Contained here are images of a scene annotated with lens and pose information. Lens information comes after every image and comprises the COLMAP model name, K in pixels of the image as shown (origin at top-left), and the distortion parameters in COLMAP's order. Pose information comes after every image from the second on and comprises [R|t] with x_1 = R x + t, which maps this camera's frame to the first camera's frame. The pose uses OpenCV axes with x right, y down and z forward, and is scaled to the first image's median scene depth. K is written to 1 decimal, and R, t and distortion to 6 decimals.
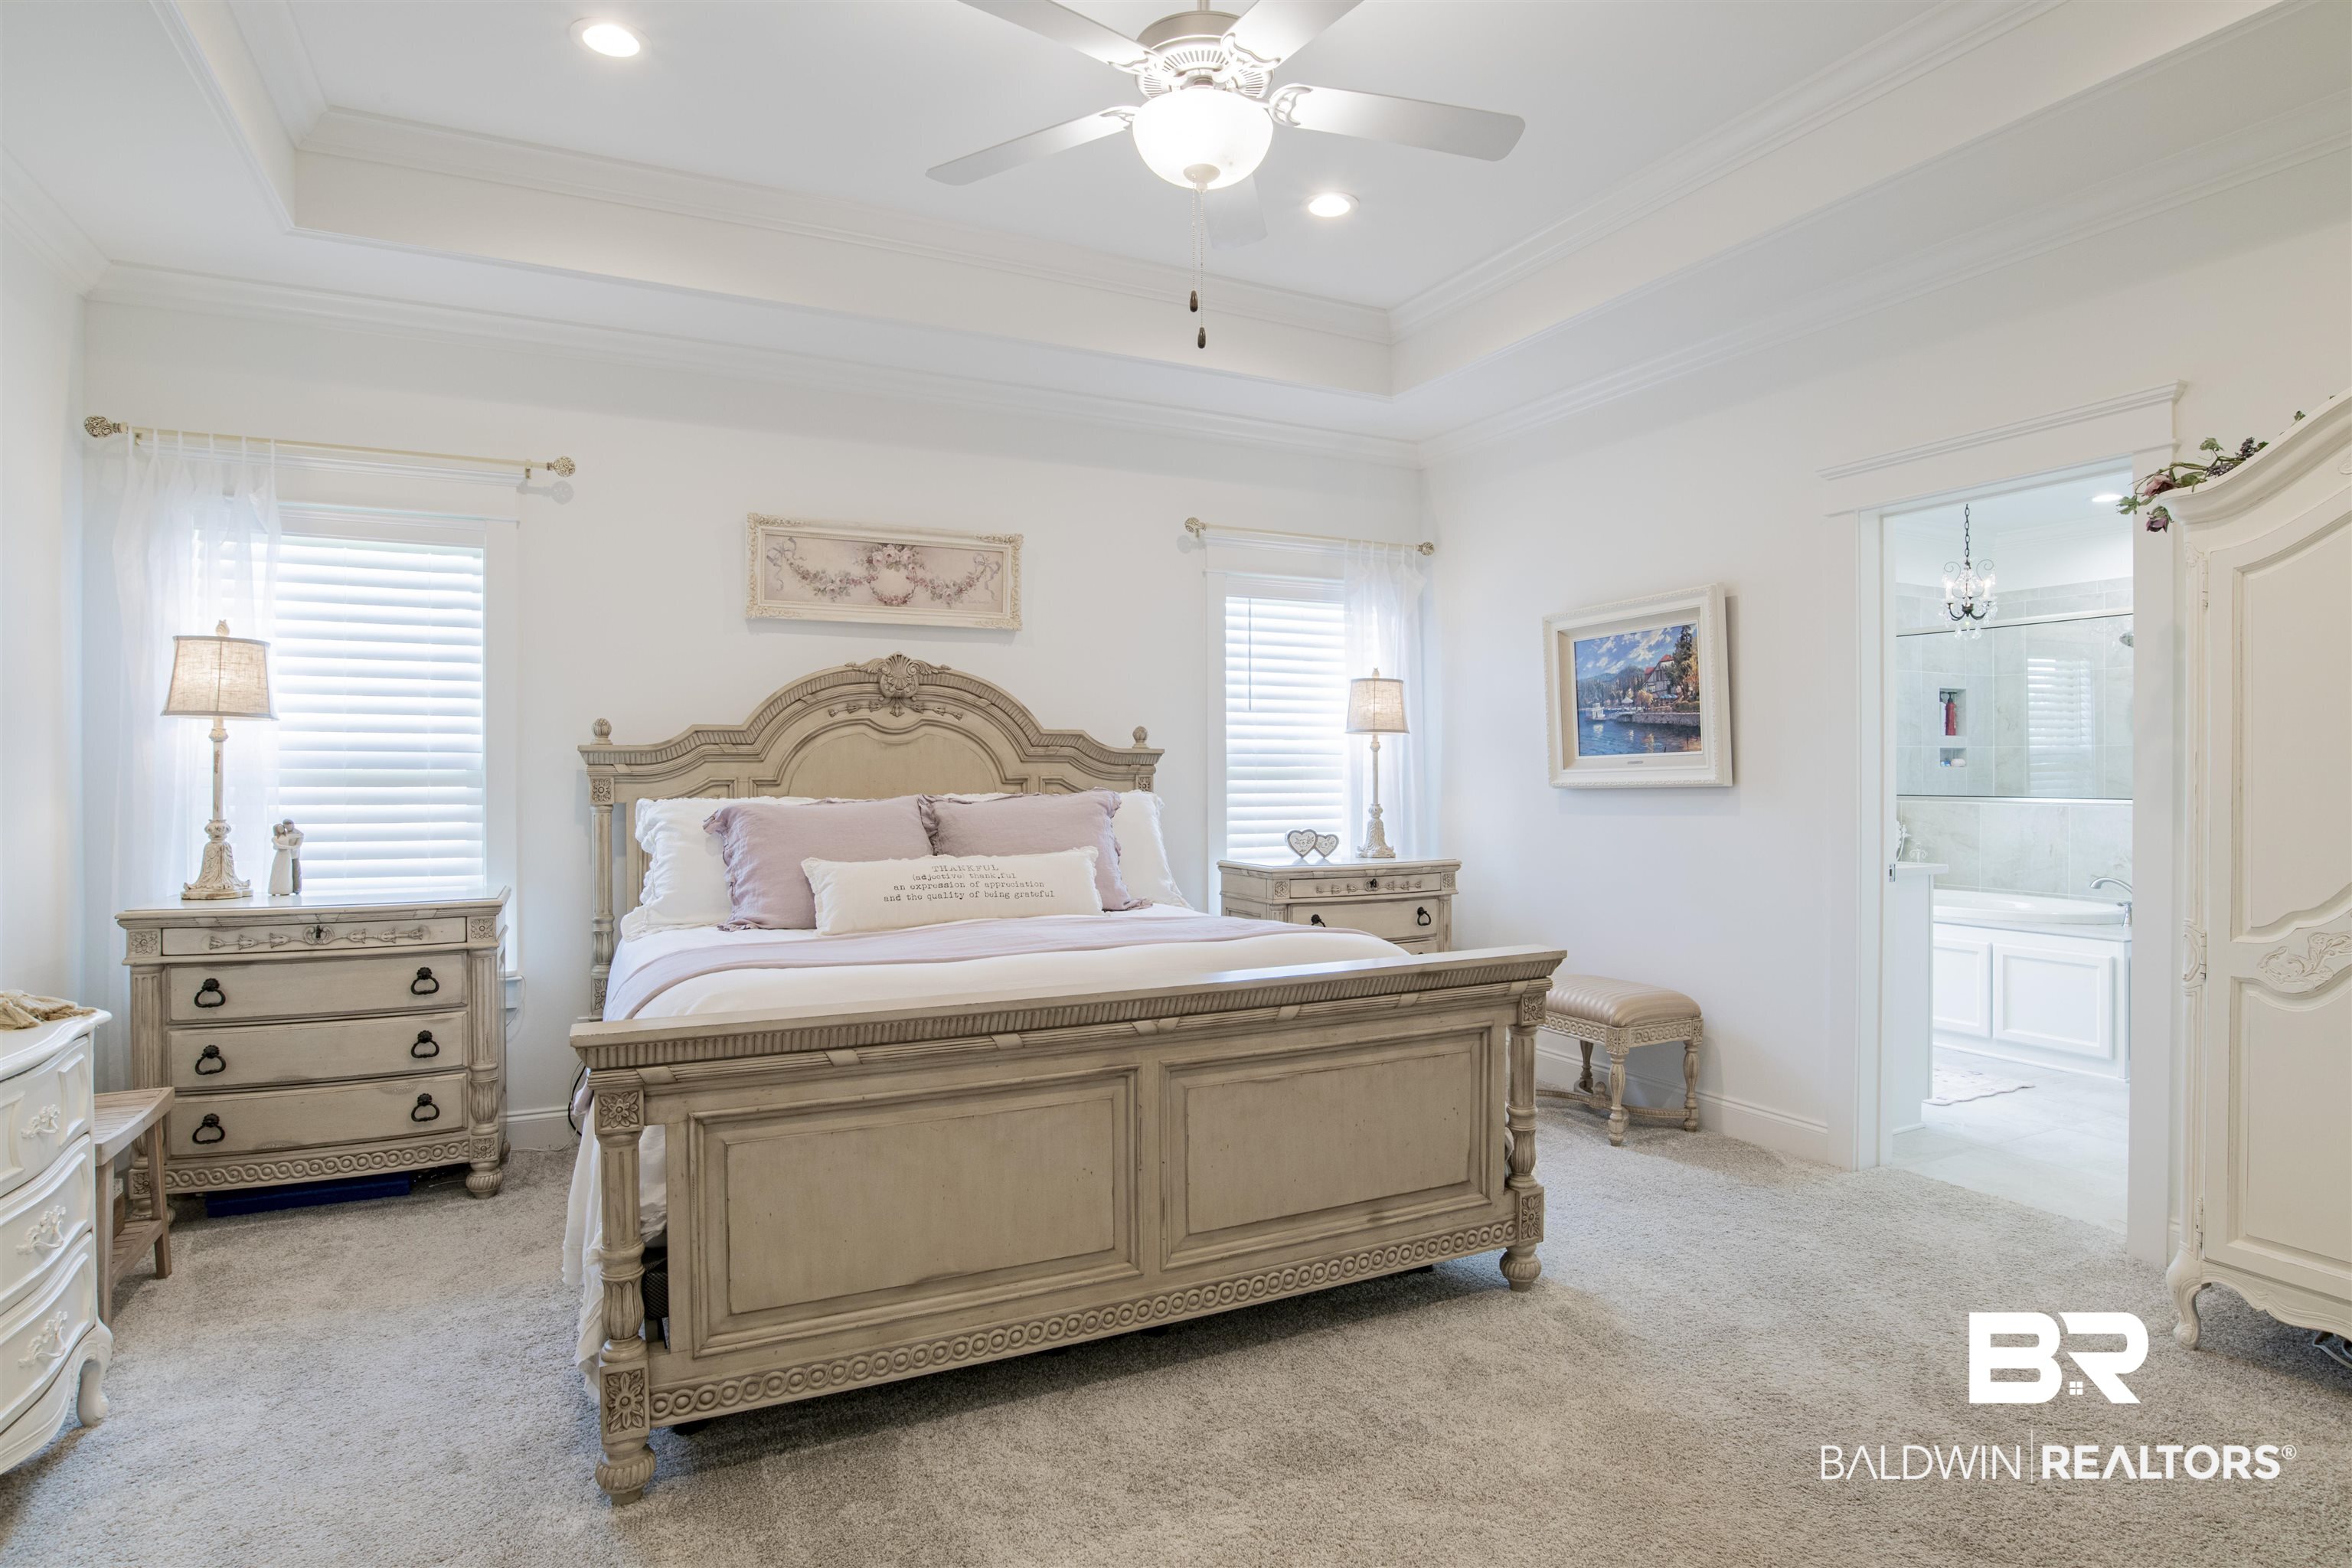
lens RADIAL K [[1261.4, 0, 1154.8], [0, 1261.4, 773.3], [0, 0, 1]] dist [-0.042838, 0.004019]
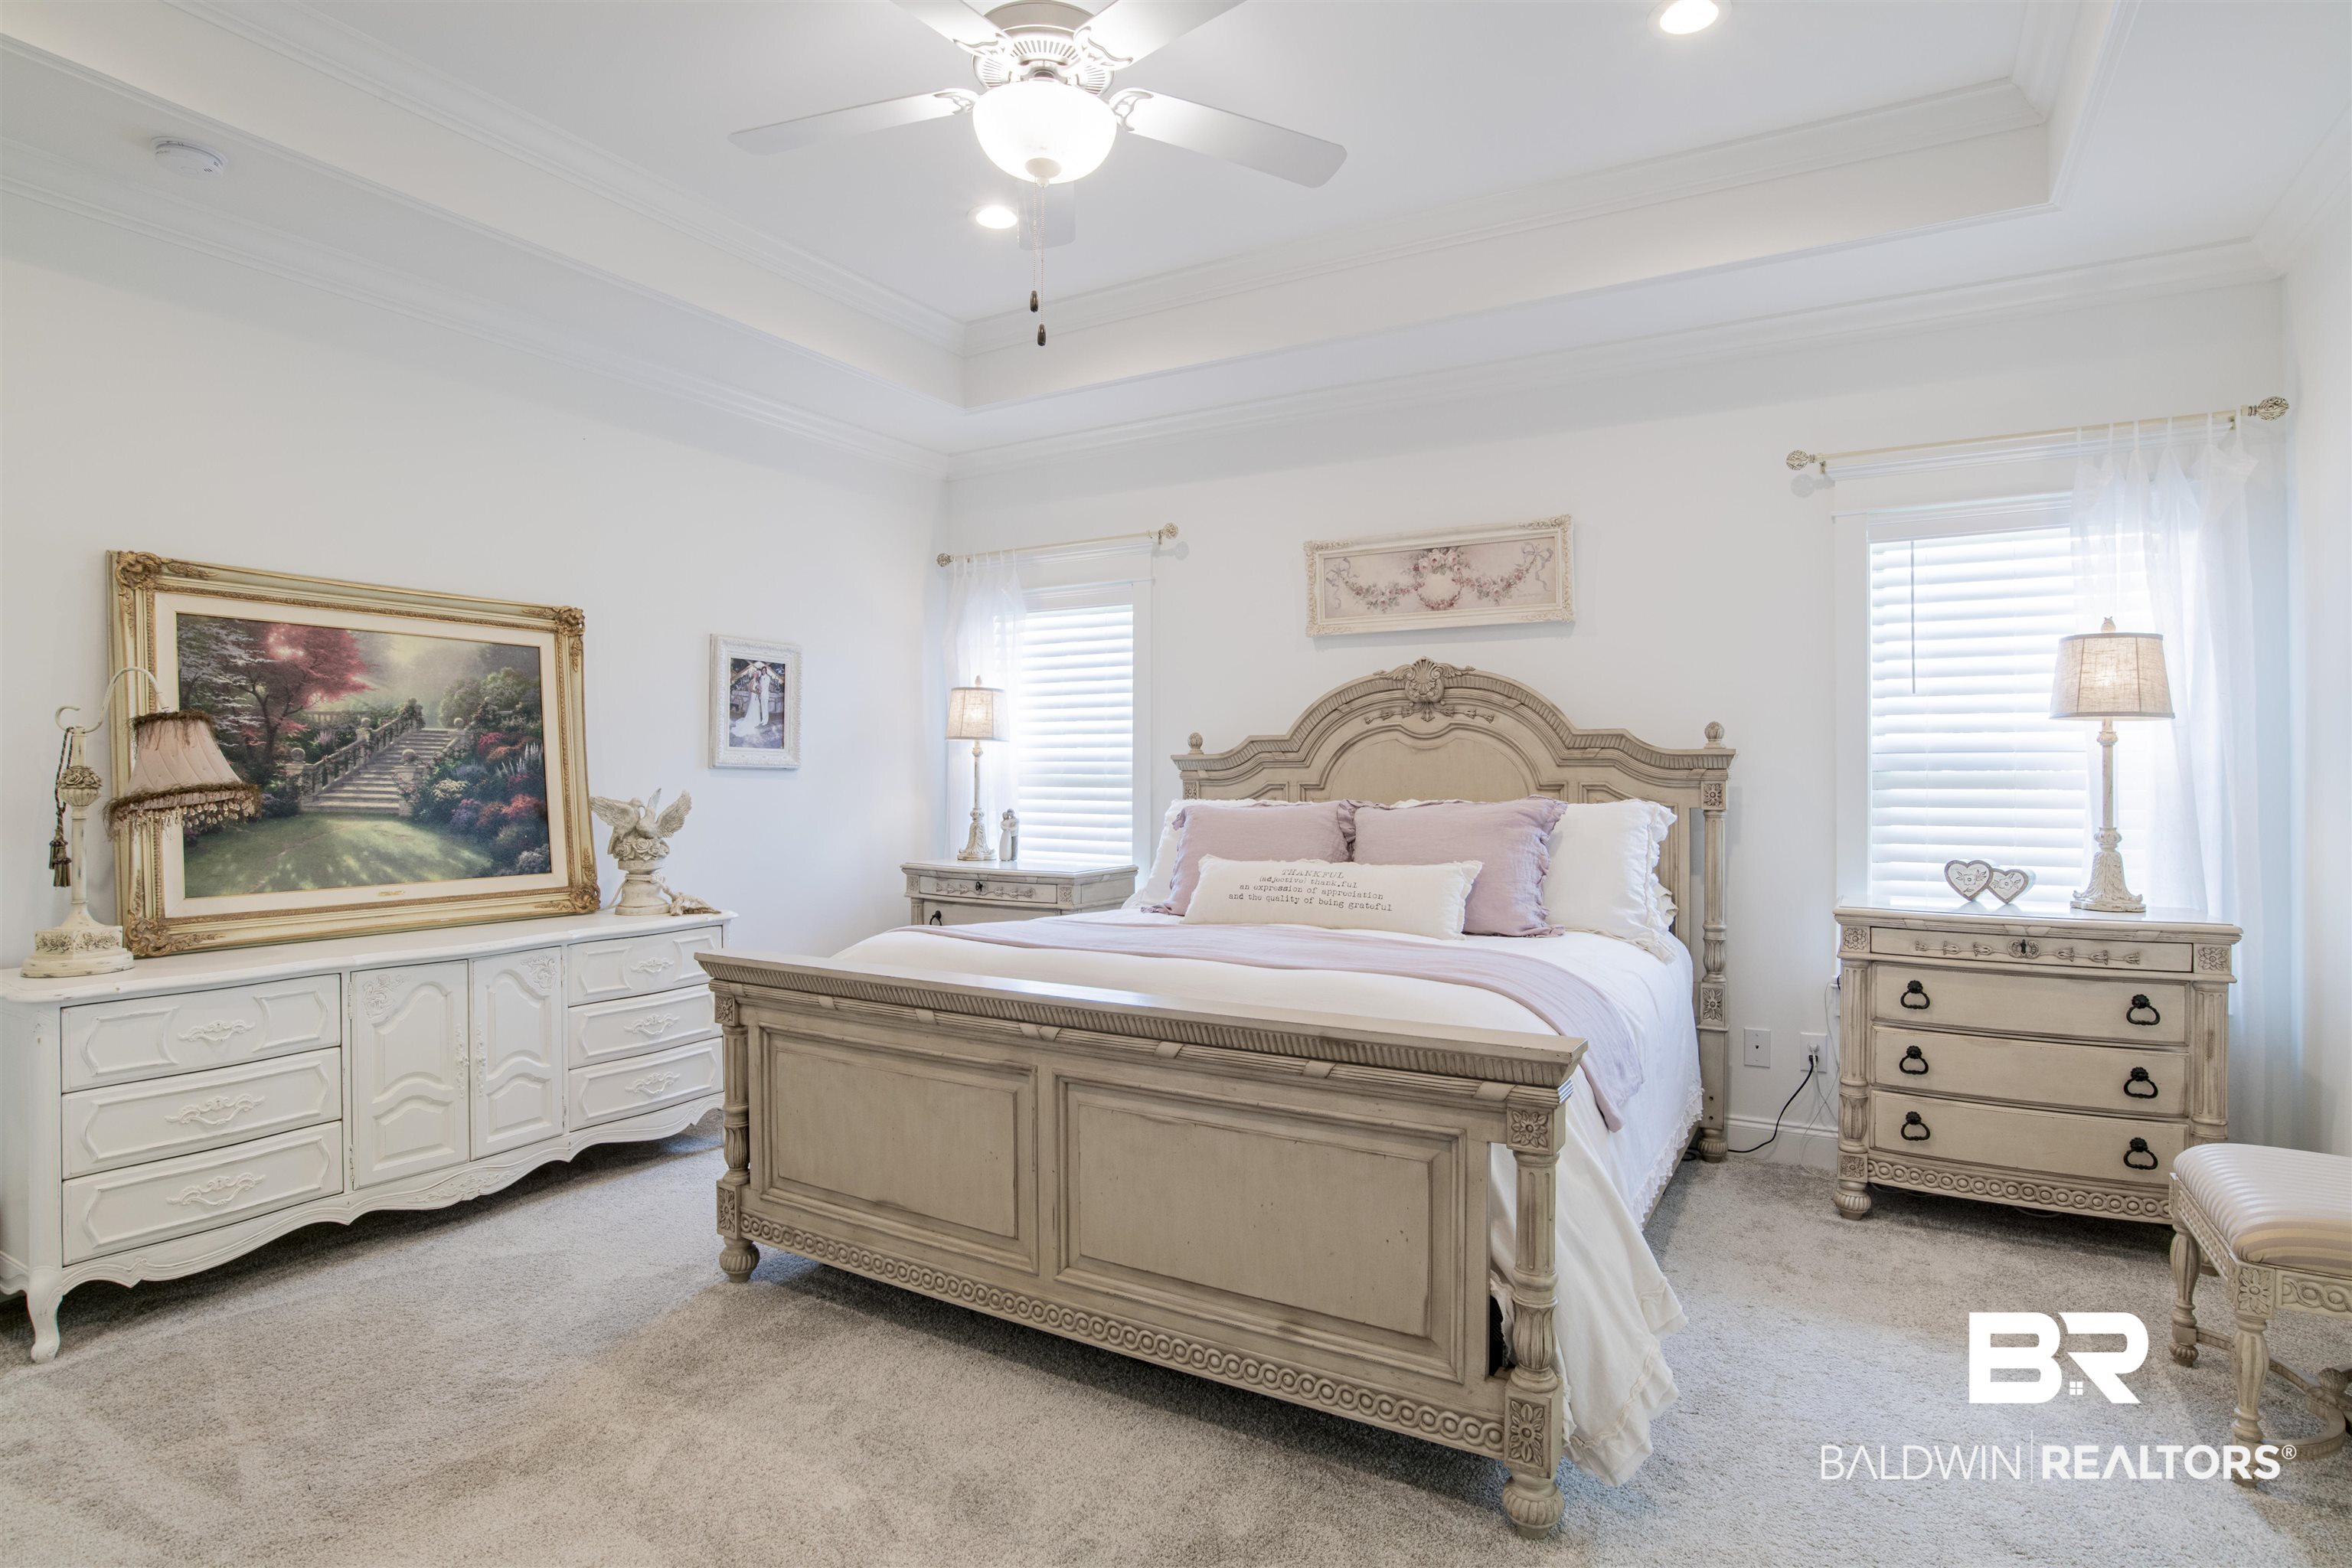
lens RADIAL K [[1198.5, 0, 1188.1], [0, 1198.5, 772.6], [0, 0, 1]] dist [-0.056429, 0.016763]
pose [[0.554280, -0.001398, -0.832329, 0.510040], [-0.002389, 0.999992, -0.003270, -0.001243], [0.832327, 0.003801, 0.554273, 0.340938]]
